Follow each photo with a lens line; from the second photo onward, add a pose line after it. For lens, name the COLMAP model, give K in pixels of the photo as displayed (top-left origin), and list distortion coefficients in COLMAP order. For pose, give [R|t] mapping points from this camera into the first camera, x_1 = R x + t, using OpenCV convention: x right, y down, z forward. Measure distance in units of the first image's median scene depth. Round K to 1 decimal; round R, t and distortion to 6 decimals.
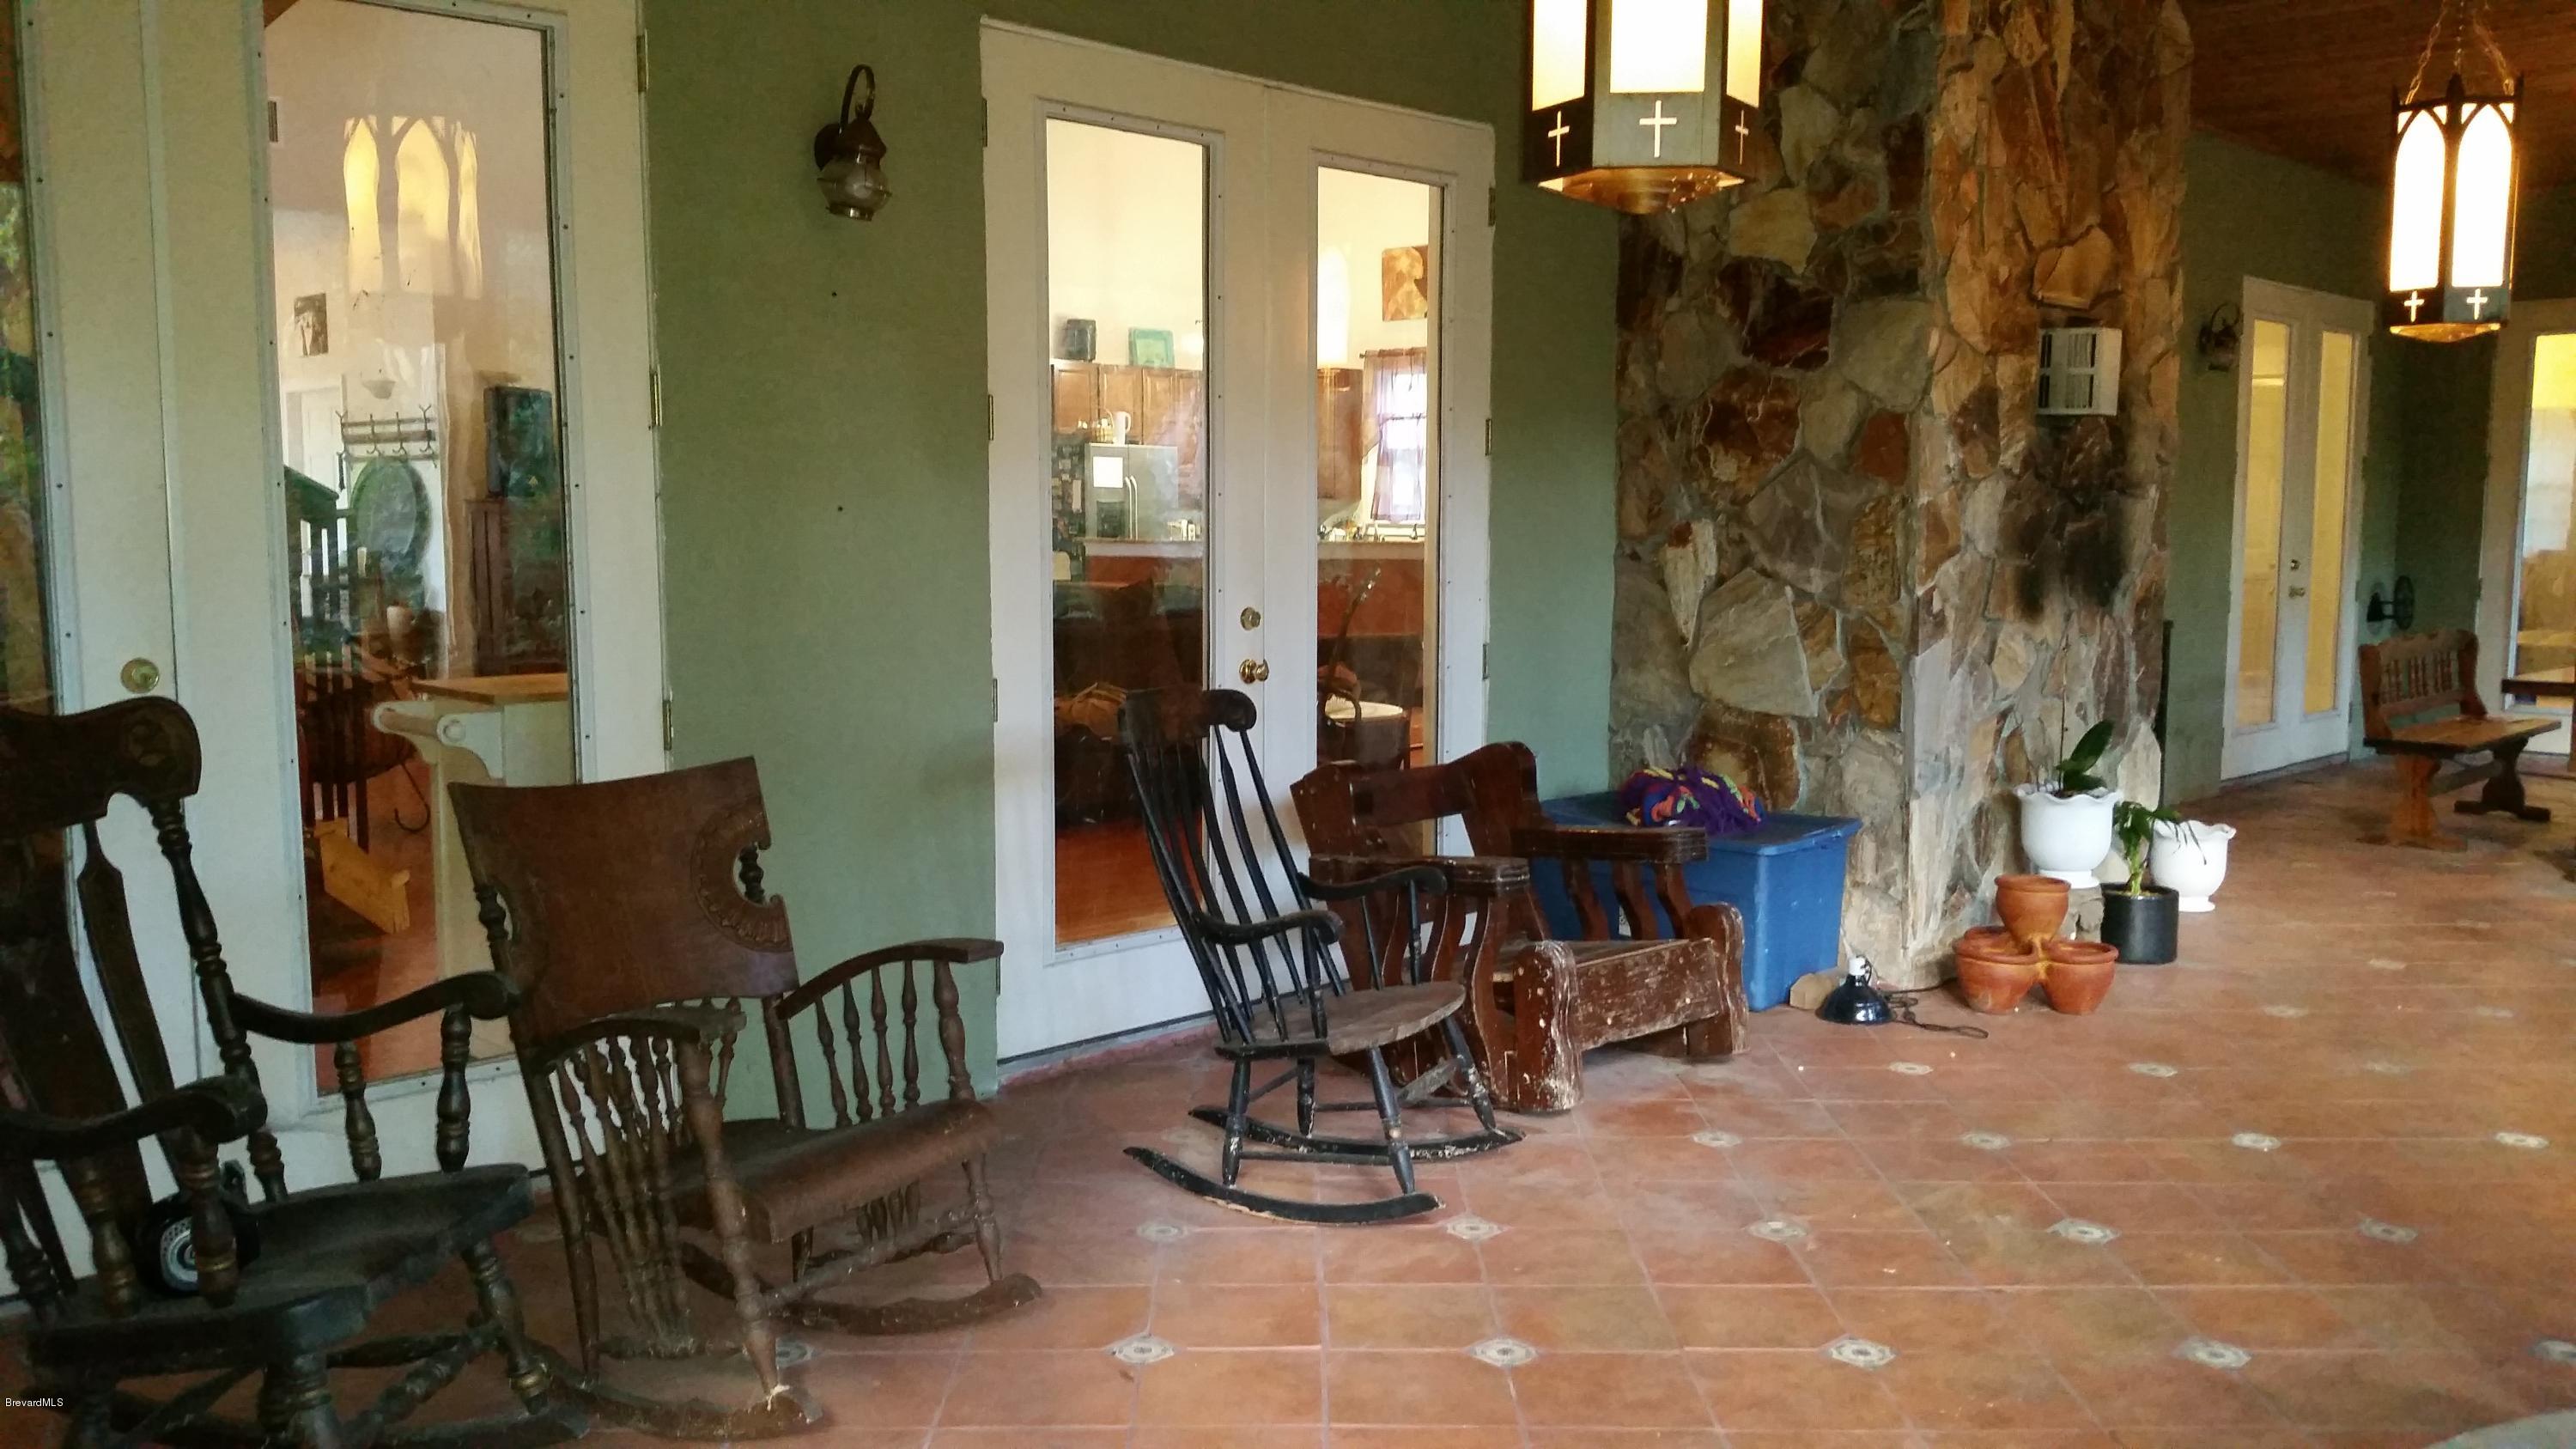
lens RADIAL K [[2115.6, 0, 1284.8], [0, 2115.6, 724.5], [0, 0, 1]] dist [0.137827, -0.304971]
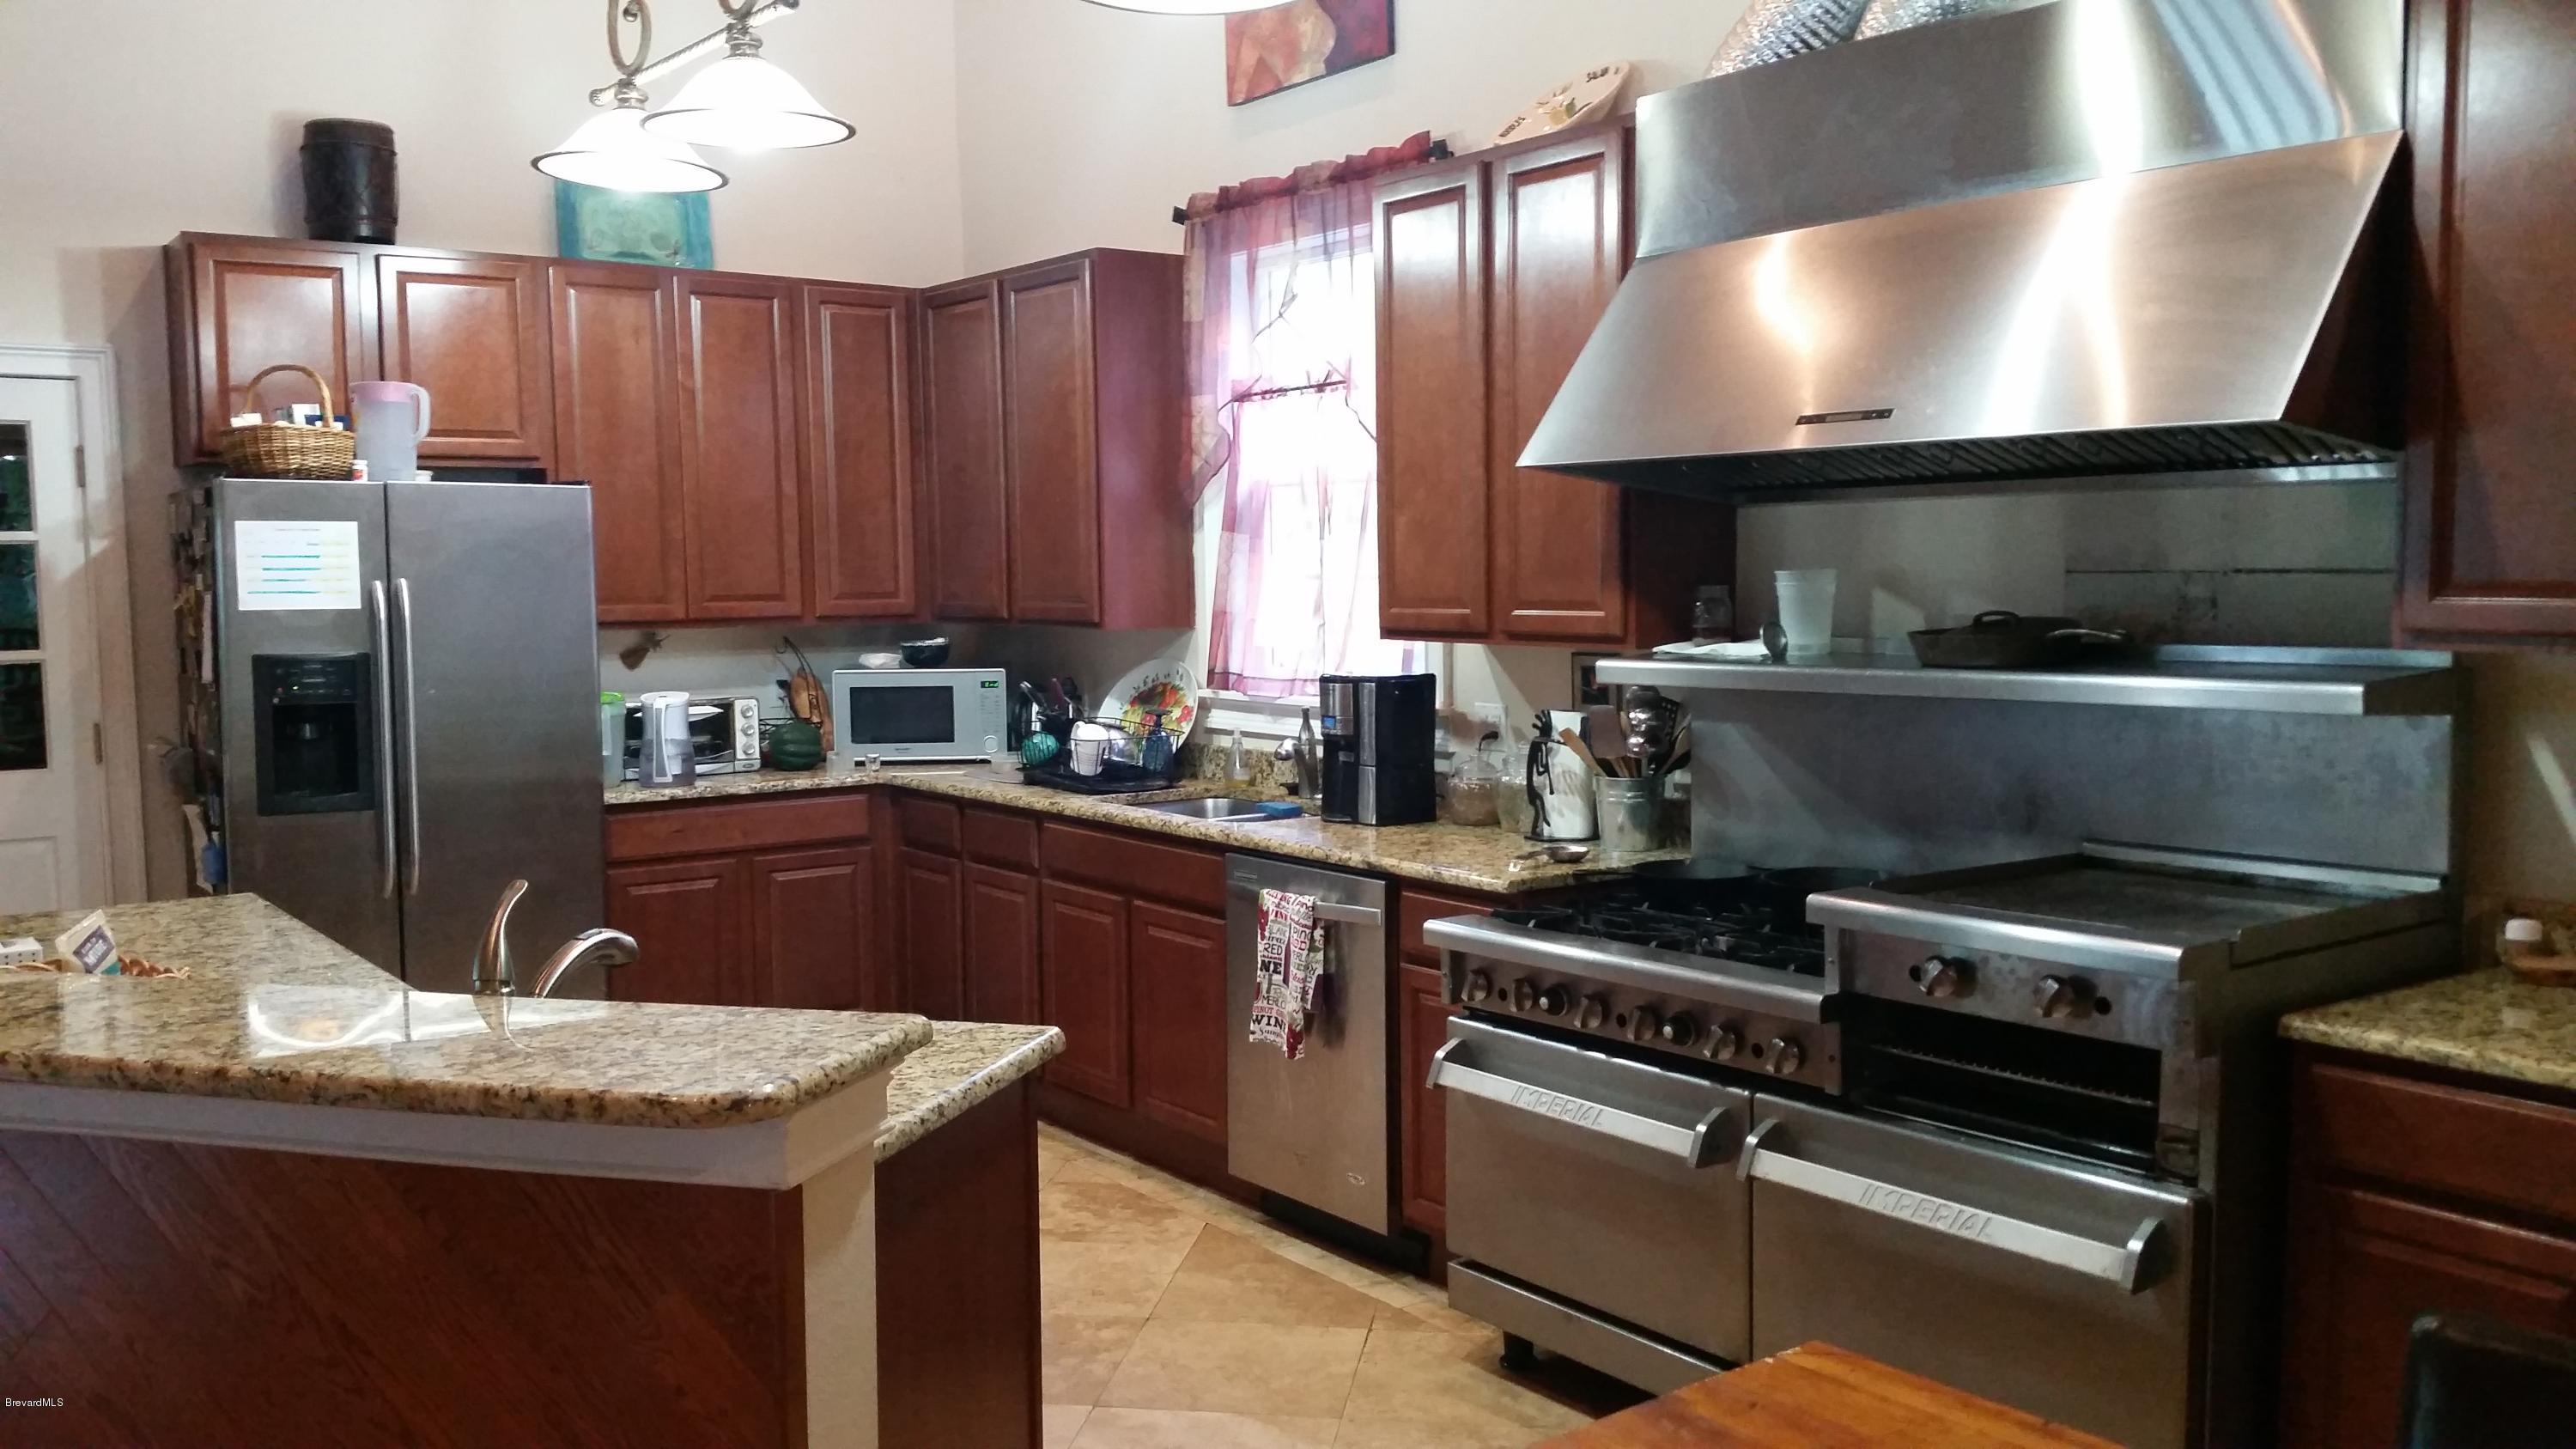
lens RADIAL K [[2115.6, 0, 1304.6], [0, 2115.6, 717.0], [0, 0, 1]] dist [0.137827, -0.304971]
pose [[0.991553, -0.001146, -0.129694, 0.102682], [-0.000525, 0.999917, -0.012847, -0.088674], [0.129698, 0.012807, 0.991471, 0.670644]]
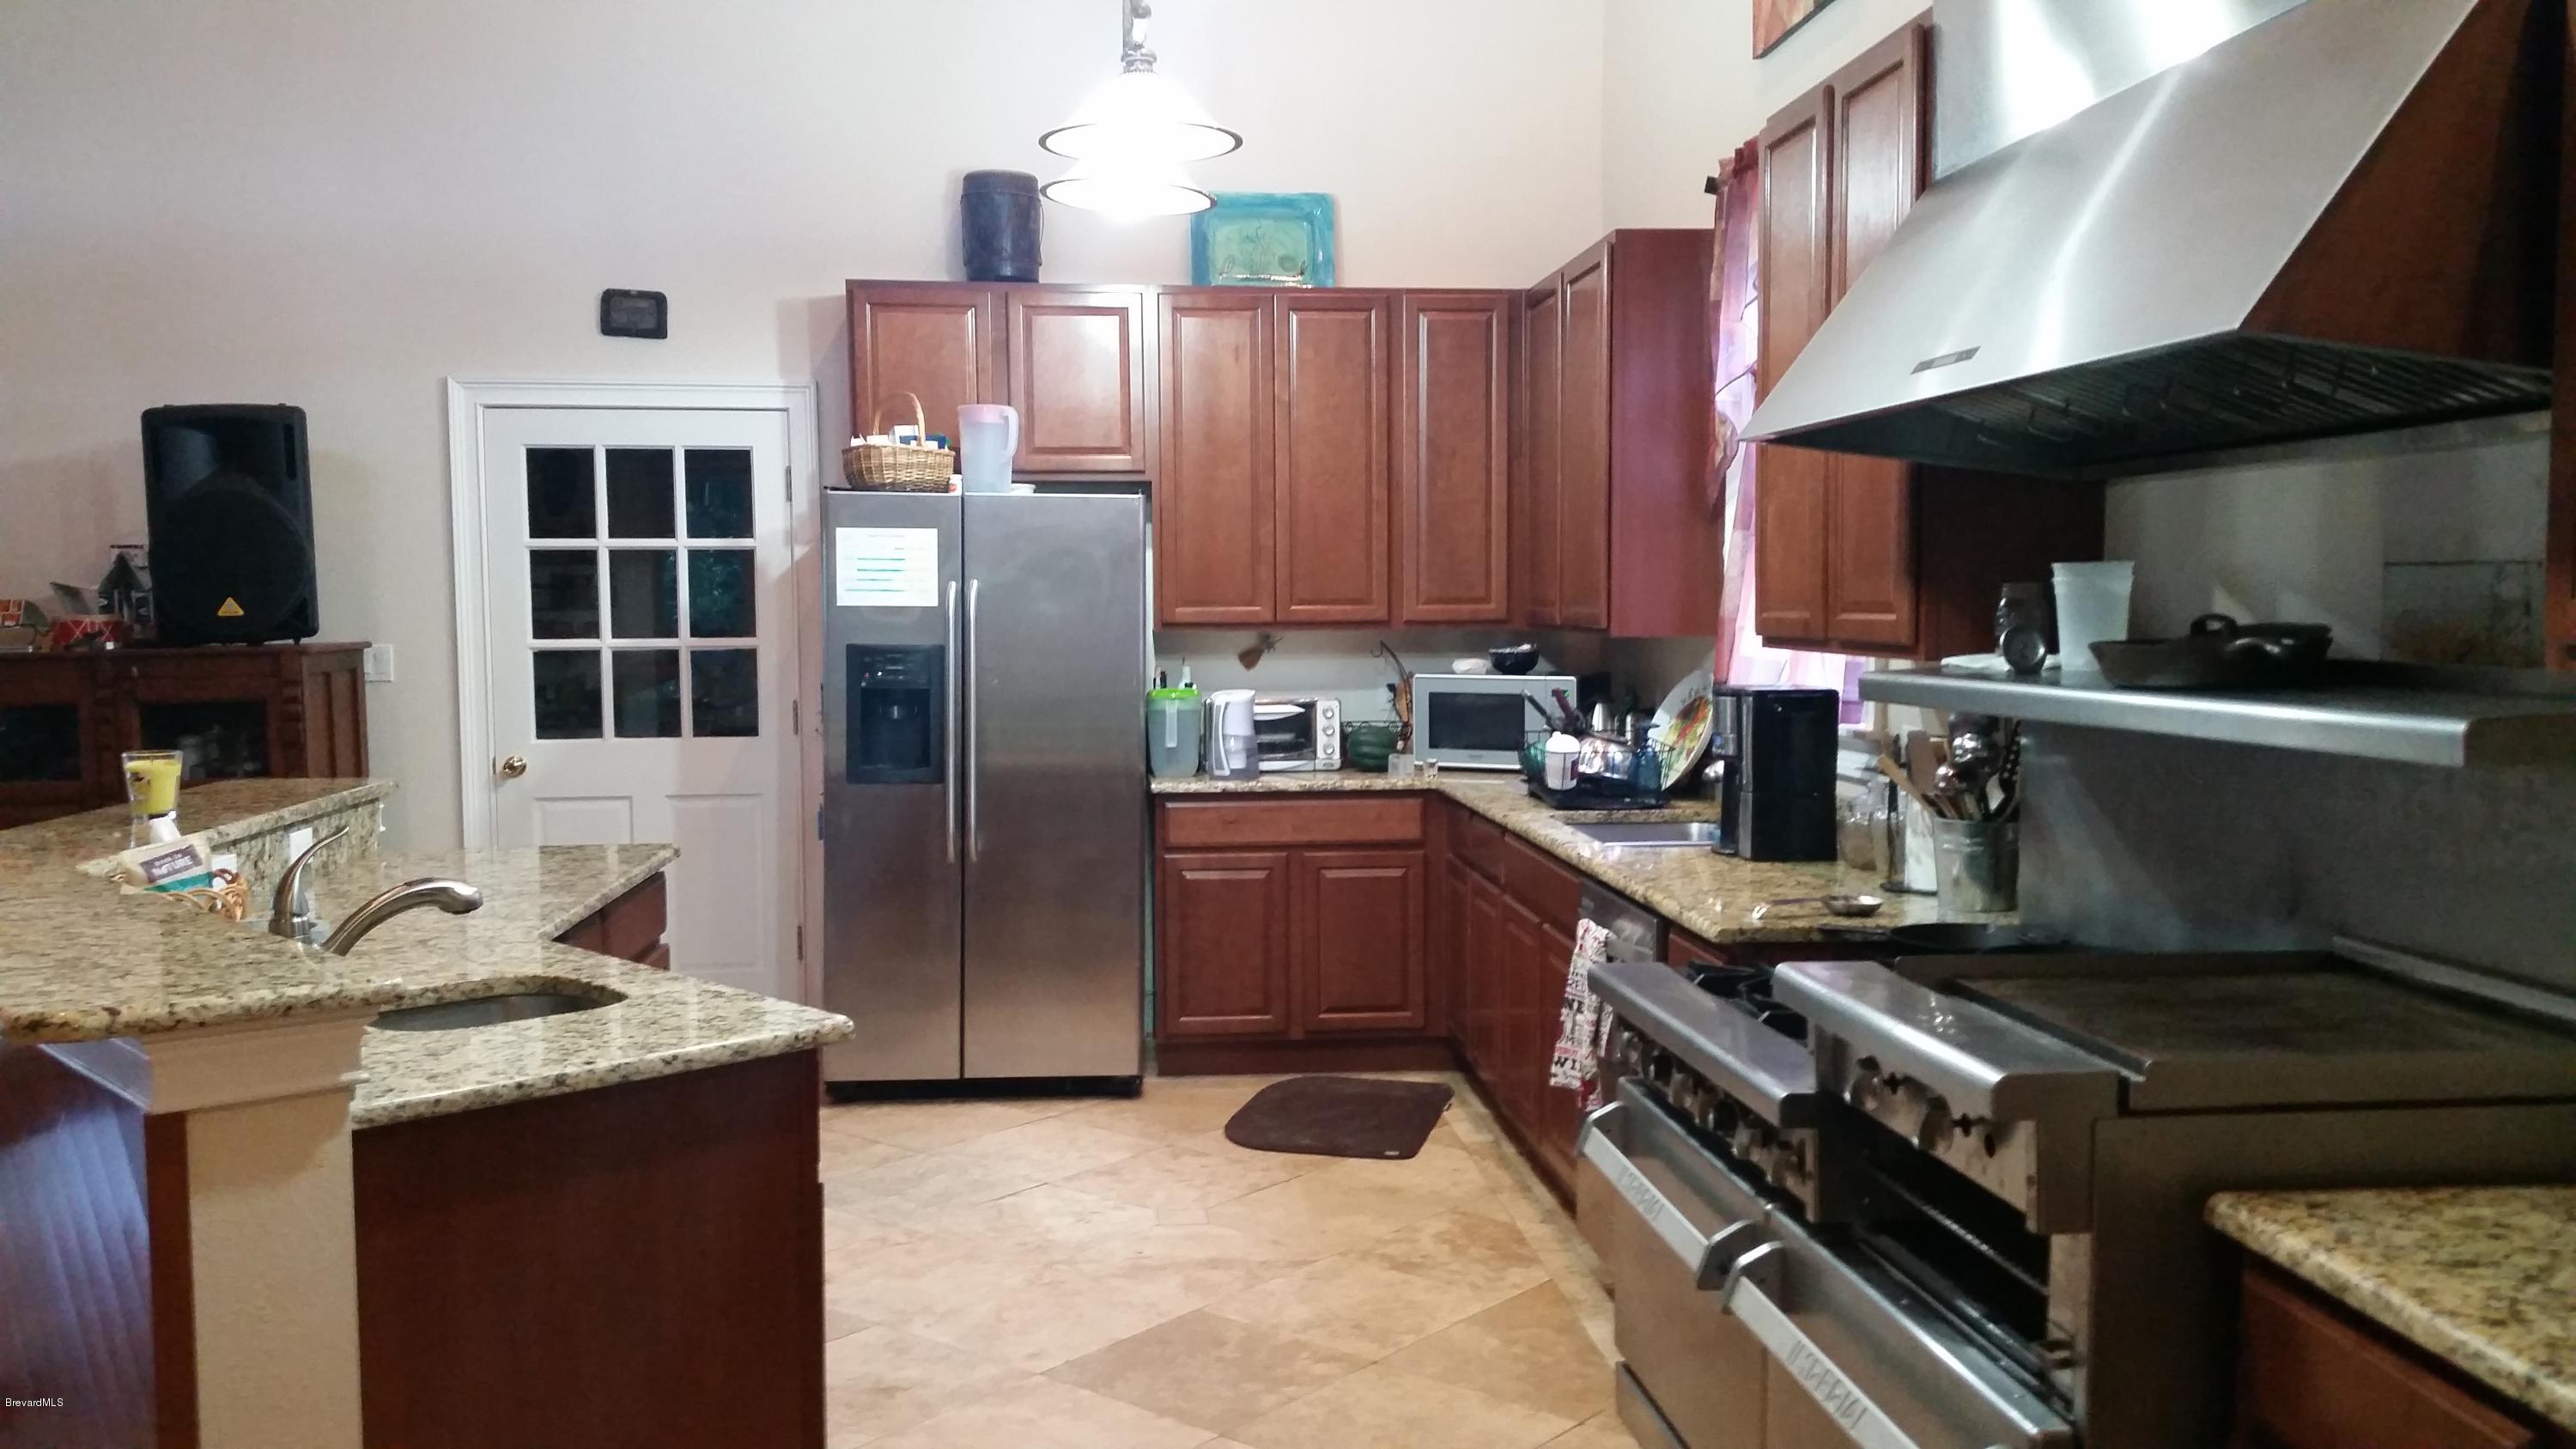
lens RADIAL K [[2115.6, 0, 1304.6], [0, 2115.6, 717.9], [0, 0, 1]] dist [0.137827, -0.304971]
pose [[0.785927, 0.032524, -0.617463, 0.189859], [-0.048434, 0.998785, -0.009040, -0.089719], [0.616419, 0.037011, 0.786548, 0.725625]]
